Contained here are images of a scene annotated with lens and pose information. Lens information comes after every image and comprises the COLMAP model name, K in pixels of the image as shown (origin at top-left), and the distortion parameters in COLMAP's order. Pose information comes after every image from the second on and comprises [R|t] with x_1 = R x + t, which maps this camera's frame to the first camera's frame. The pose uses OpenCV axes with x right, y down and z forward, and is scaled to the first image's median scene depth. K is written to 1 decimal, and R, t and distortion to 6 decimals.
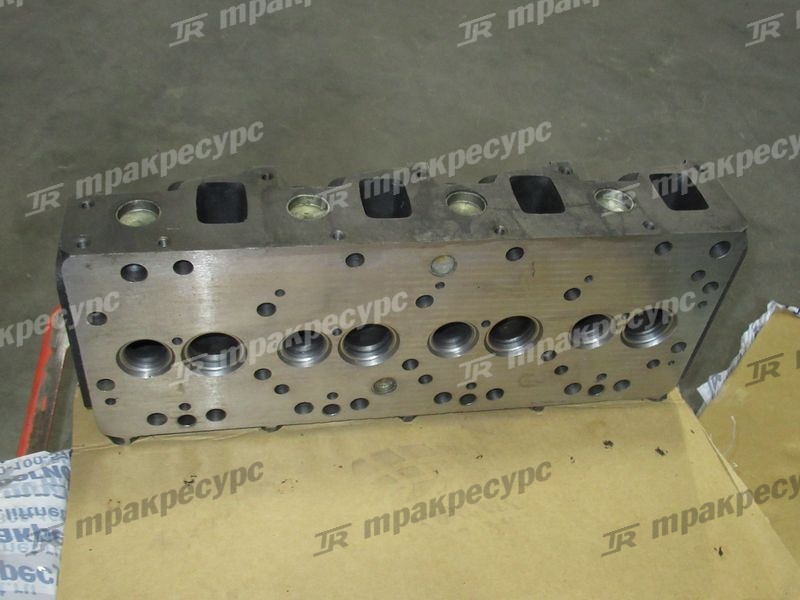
lens RADIAL K [[874.8, 0, 397.3], [0, 874.8, 307.3], [0, 0, 1]] dist [-0.029591, 0.000000]
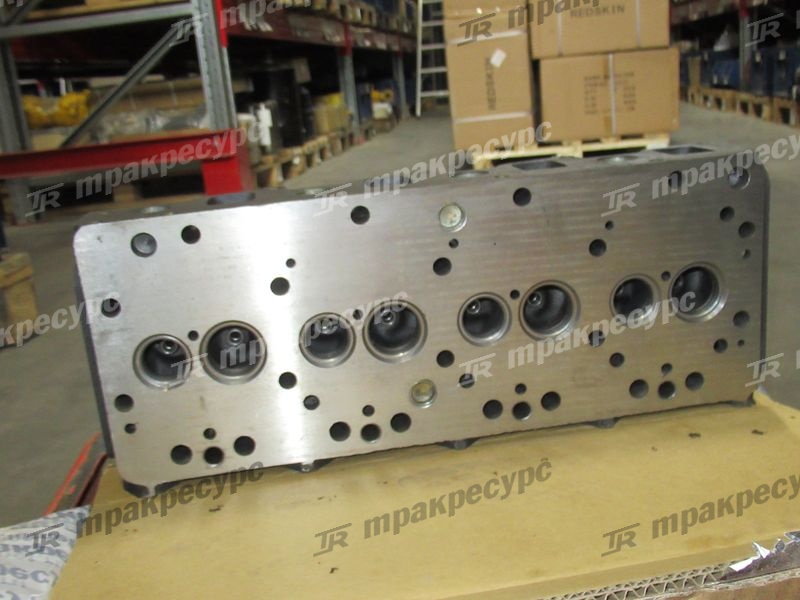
lens RADIAL K [[874.8, 0, 395.9], [0, 874.8, 299.0], [0, 0, 1]] dist [-0.029591, 0.000000]
pose [[0.981284, -0.176602, -0.076768, 0.047493], [0.117715, 0.865628, -0.486654, 0.473832], [0.152396, 0.468509, 0.870215, 0.161097]]
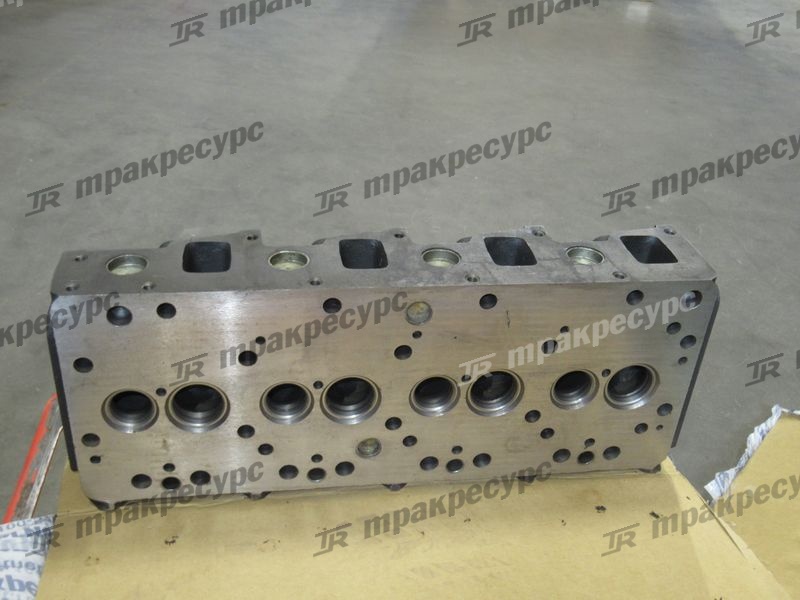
lens RADIAL K [[874.8, 0, 398.4], [0, 874.8, 307.9], [0, 0, 1]] dist [-0.029591, 0.000000]
pose [[0.999304, -0.022456, -0.029771, 0.055426], [0.015645, 0.977162, -0.211917, 0.154503], [0.033850, 0.211304, 0.976834, -0.011244]]
